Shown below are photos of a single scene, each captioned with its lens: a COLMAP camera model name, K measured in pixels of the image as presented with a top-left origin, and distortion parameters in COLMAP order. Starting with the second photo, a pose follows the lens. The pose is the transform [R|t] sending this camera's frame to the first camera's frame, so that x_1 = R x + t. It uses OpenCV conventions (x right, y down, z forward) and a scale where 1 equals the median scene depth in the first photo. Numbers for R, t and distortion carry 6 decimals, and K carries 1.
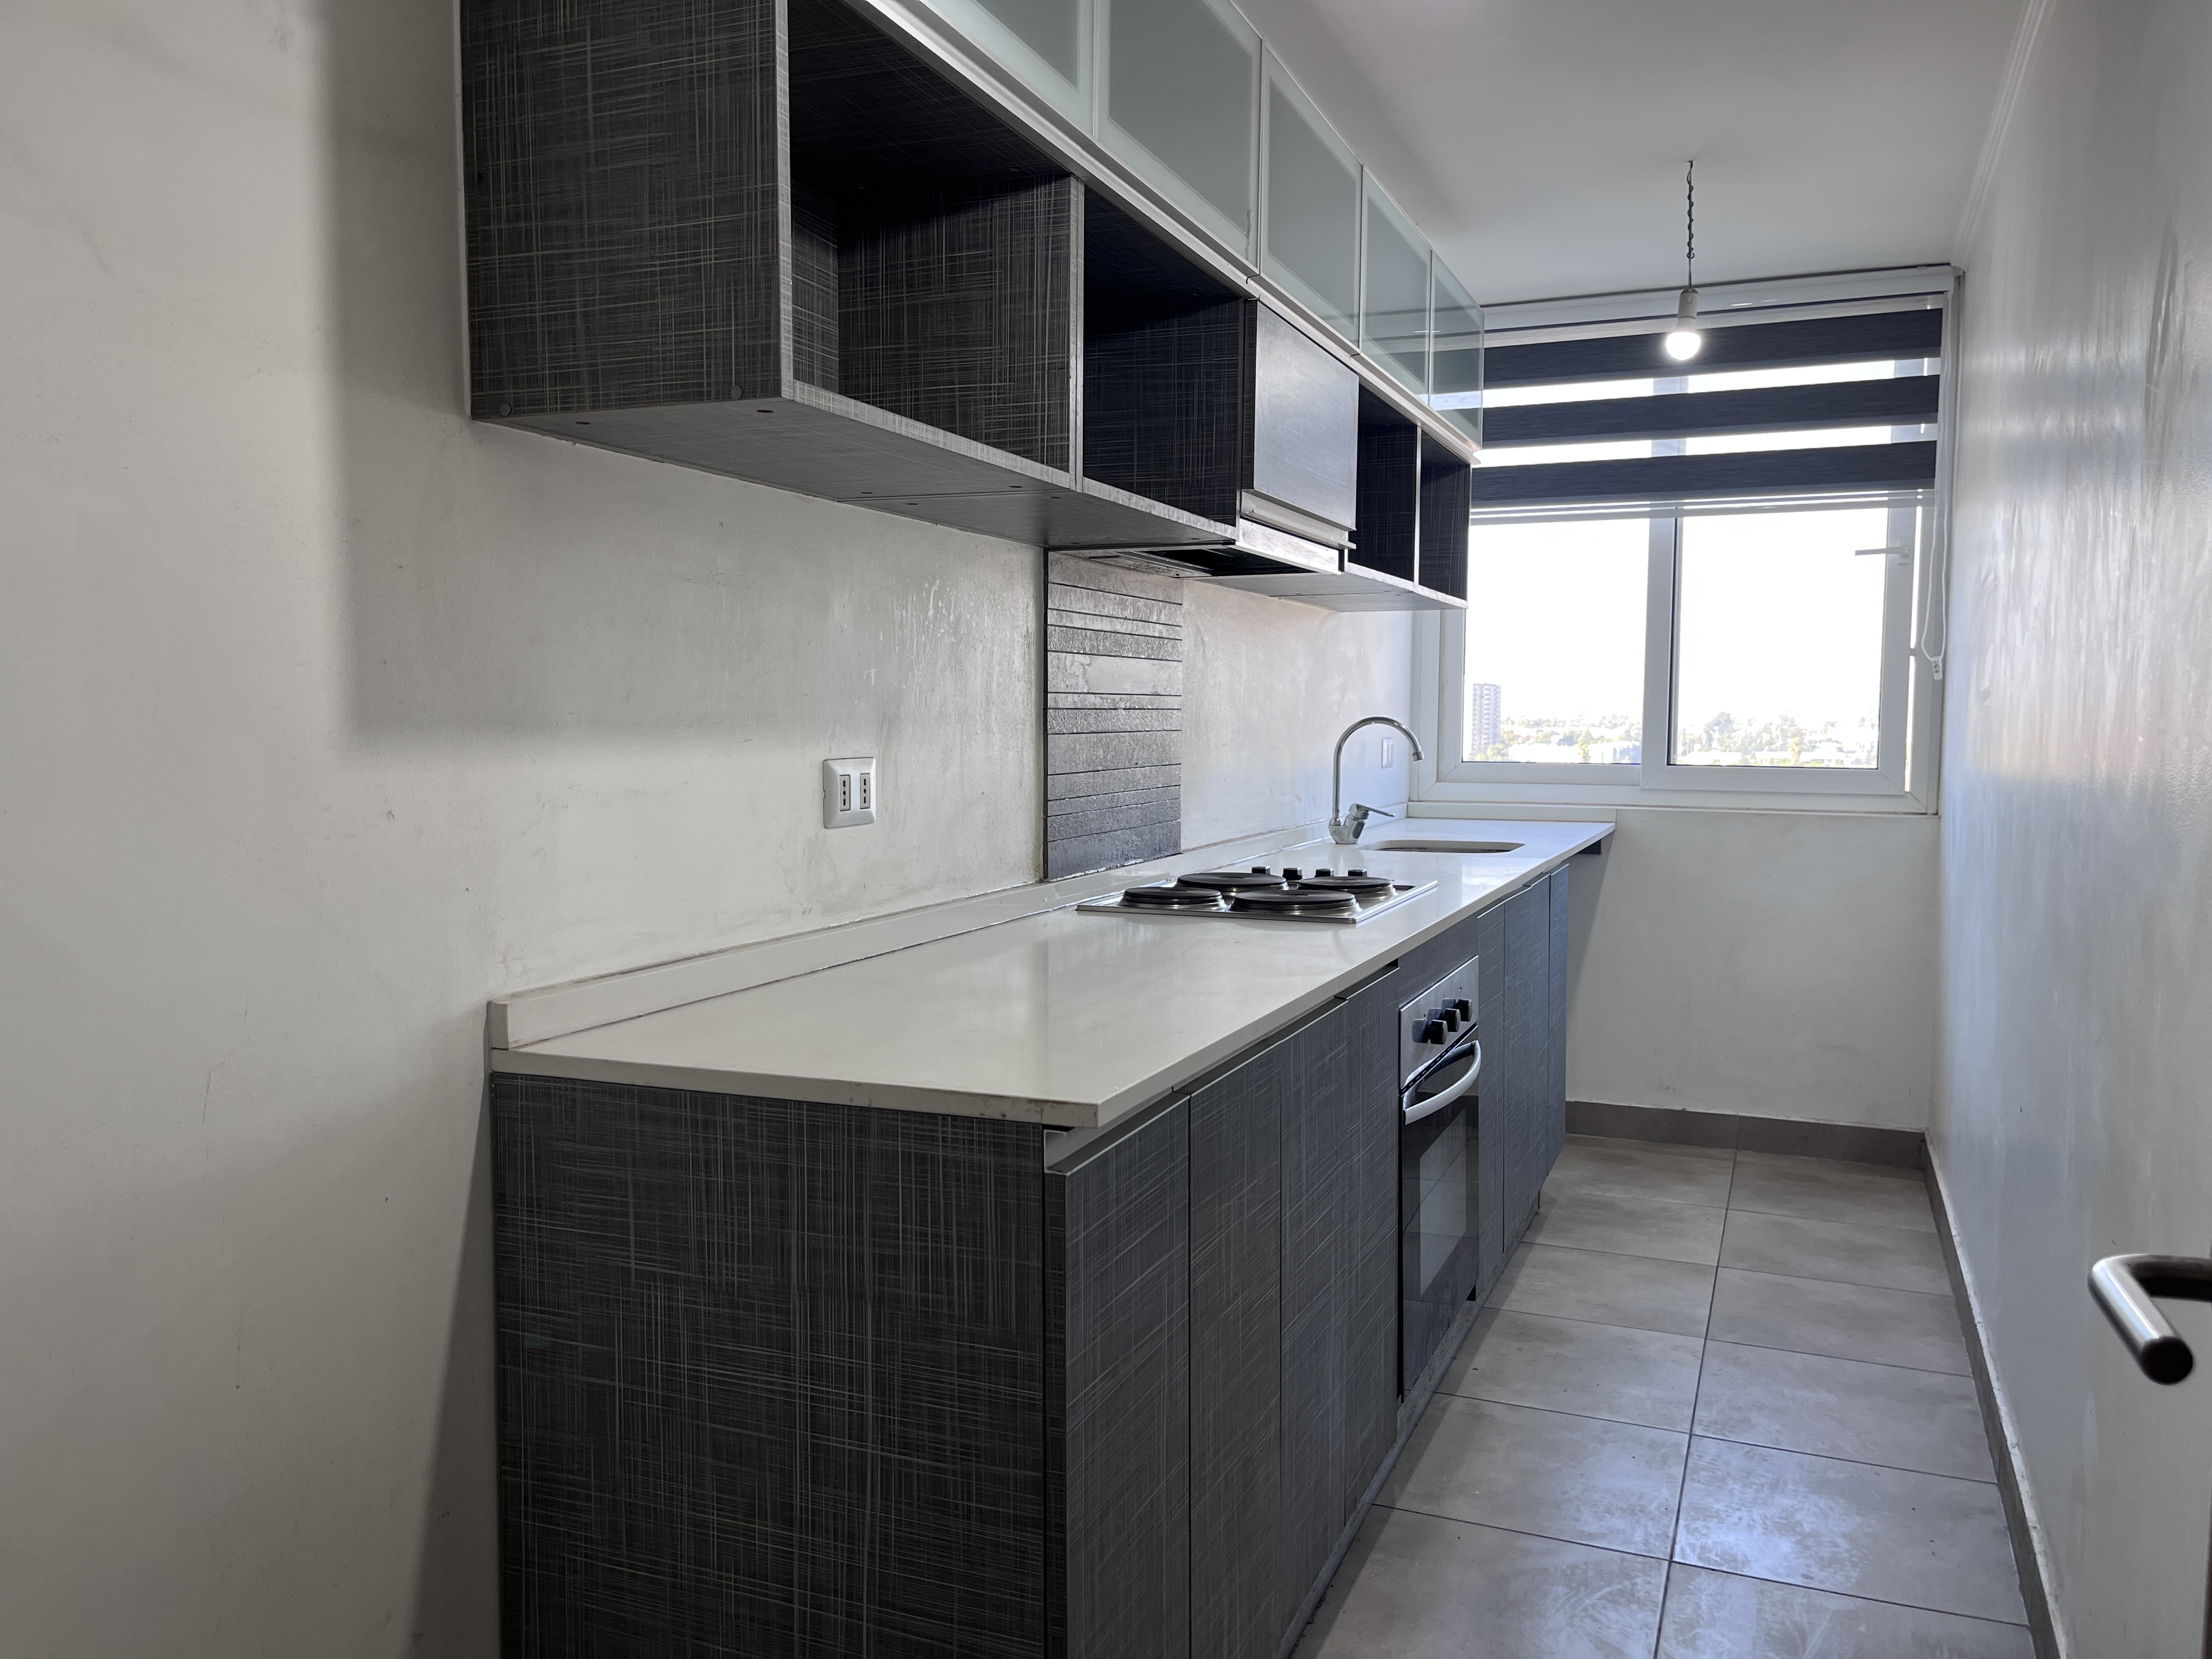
lens RADIAL K [[1662.6, 0, 1106.0], [0, 1662.6, 829.5], [0, 0, 1]] dist [0.044919, -0.051536]
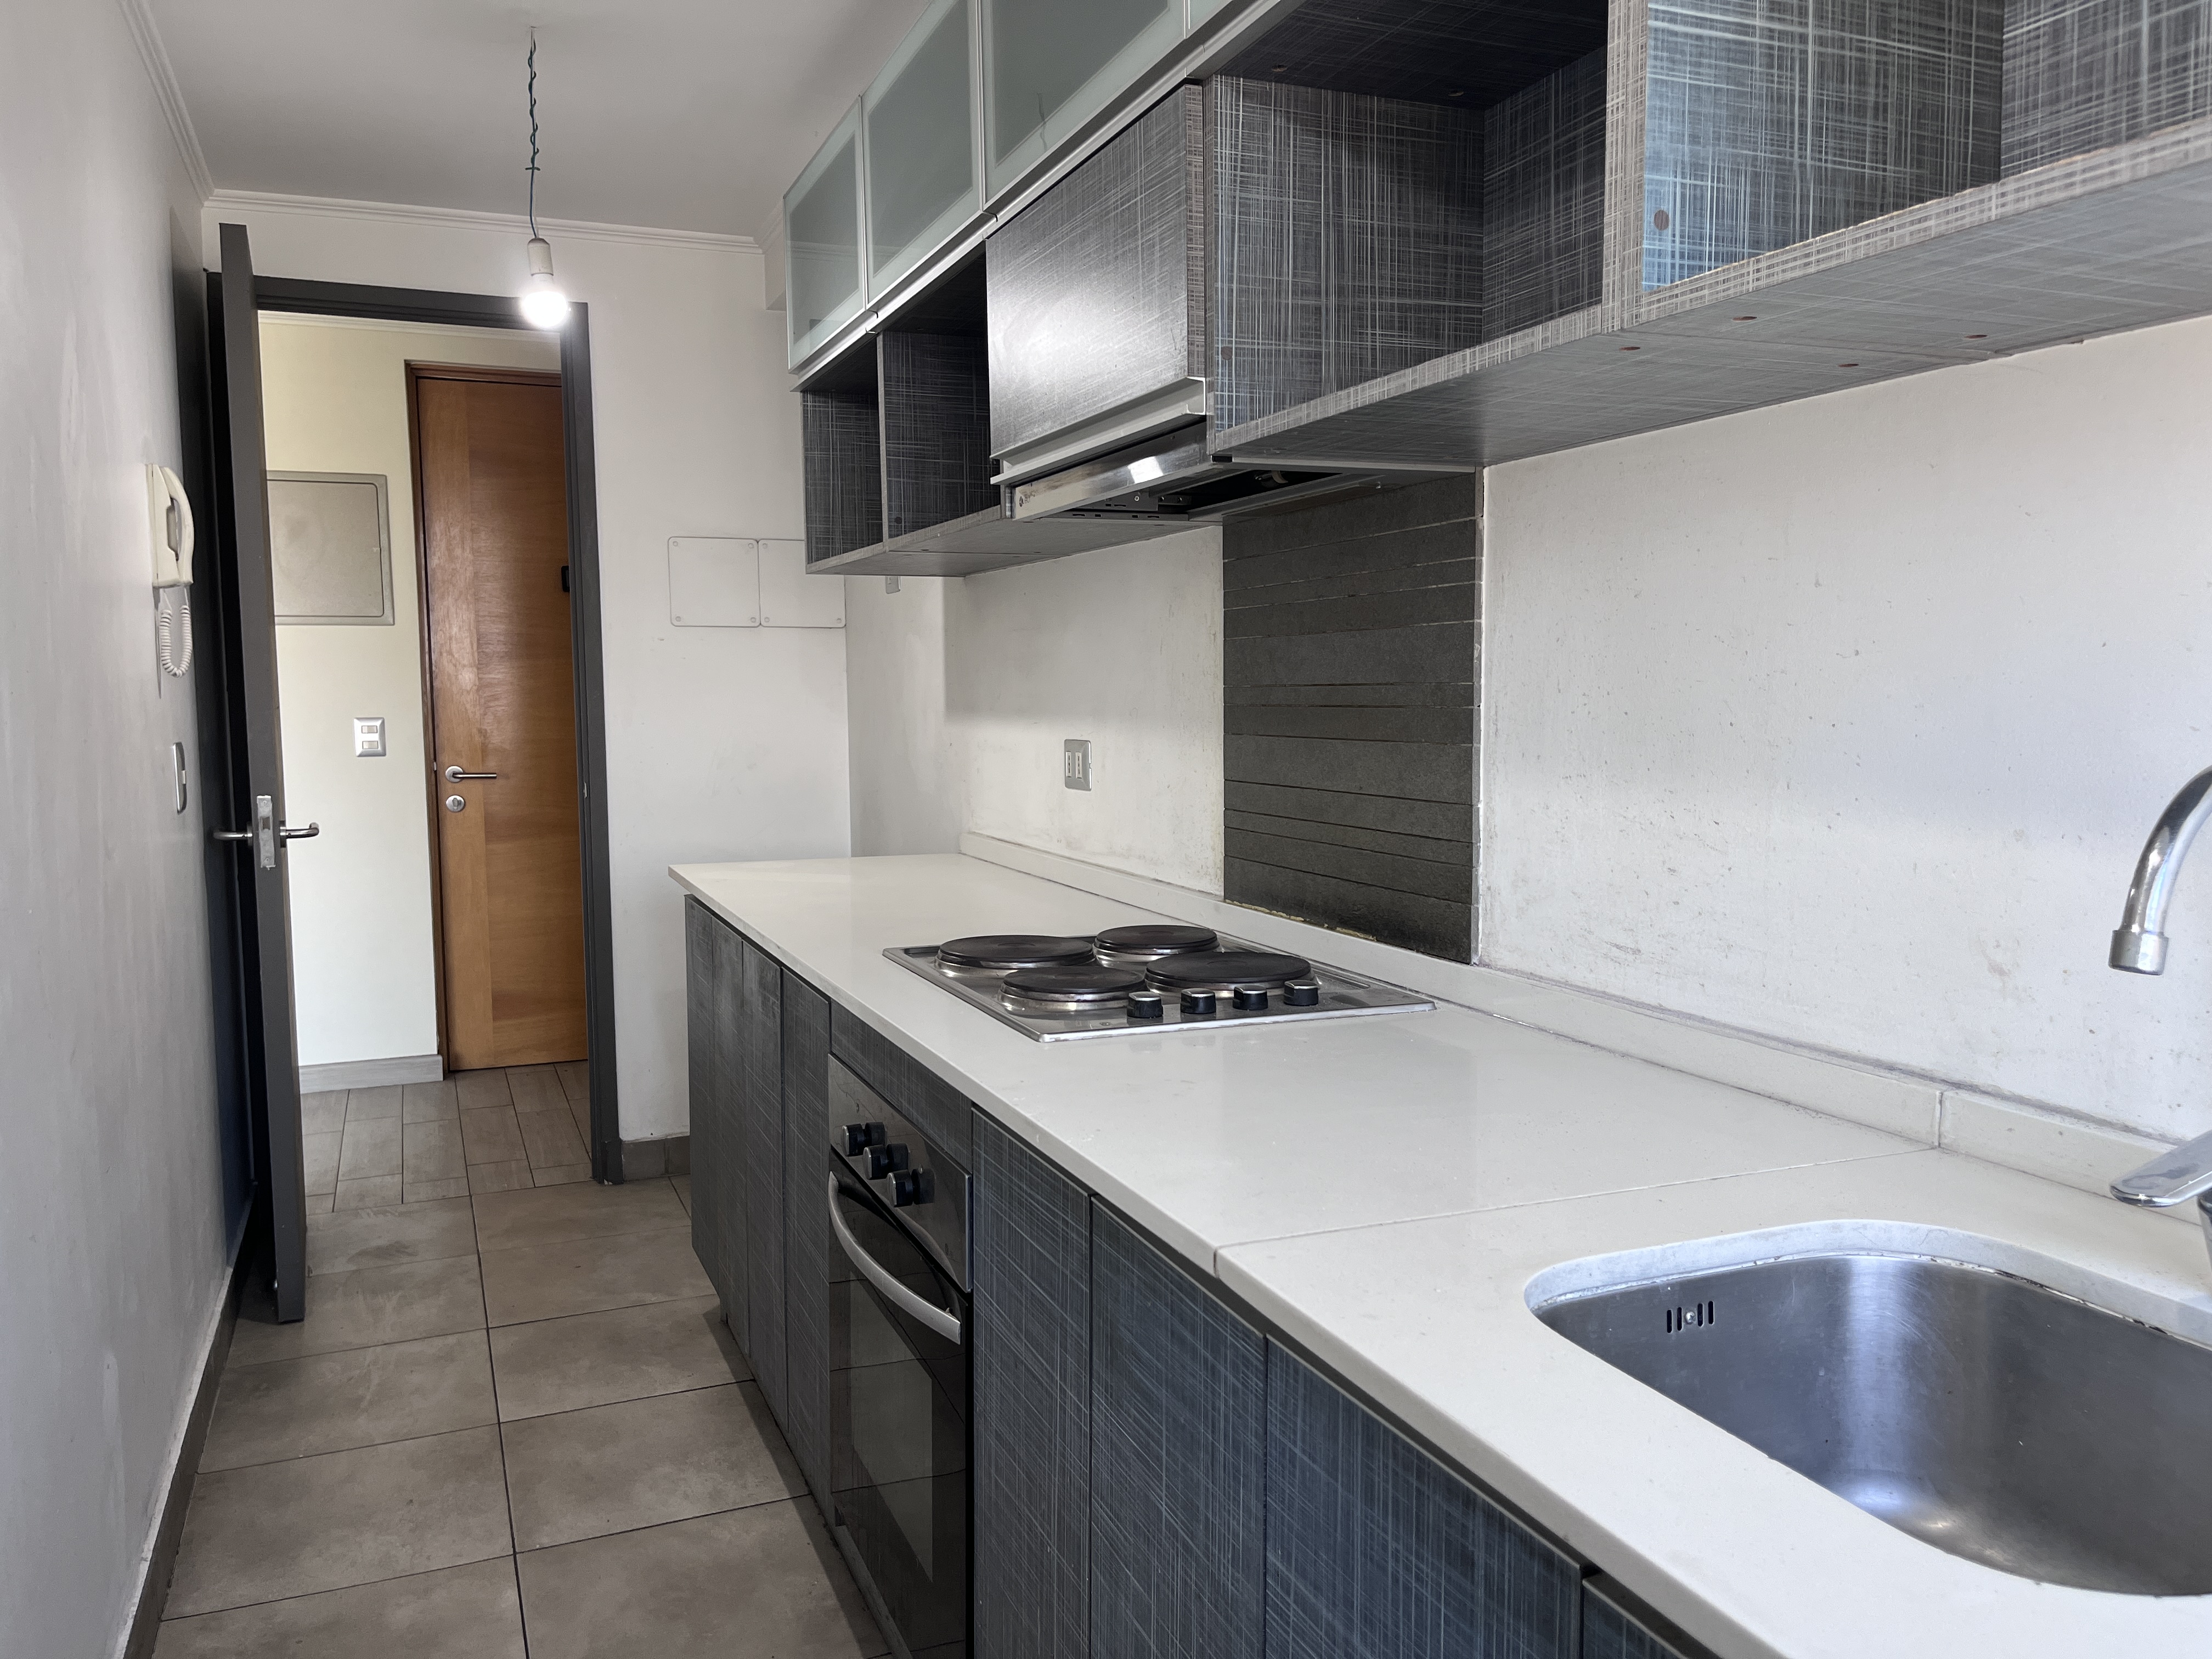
lens RADIAL K [[1661.5, 0, 1106.0], [0, 1661.5, 829.5], [0, 0, 1]] dist [0.065234, -0.061594]
pose [[-0.707583, 0.059452, -0.704125, 0.698543], [-0.044758, 0.990683, 0.128625, -0.129474], [0.705212, 0.122528, -0.698329, 1.727796]]
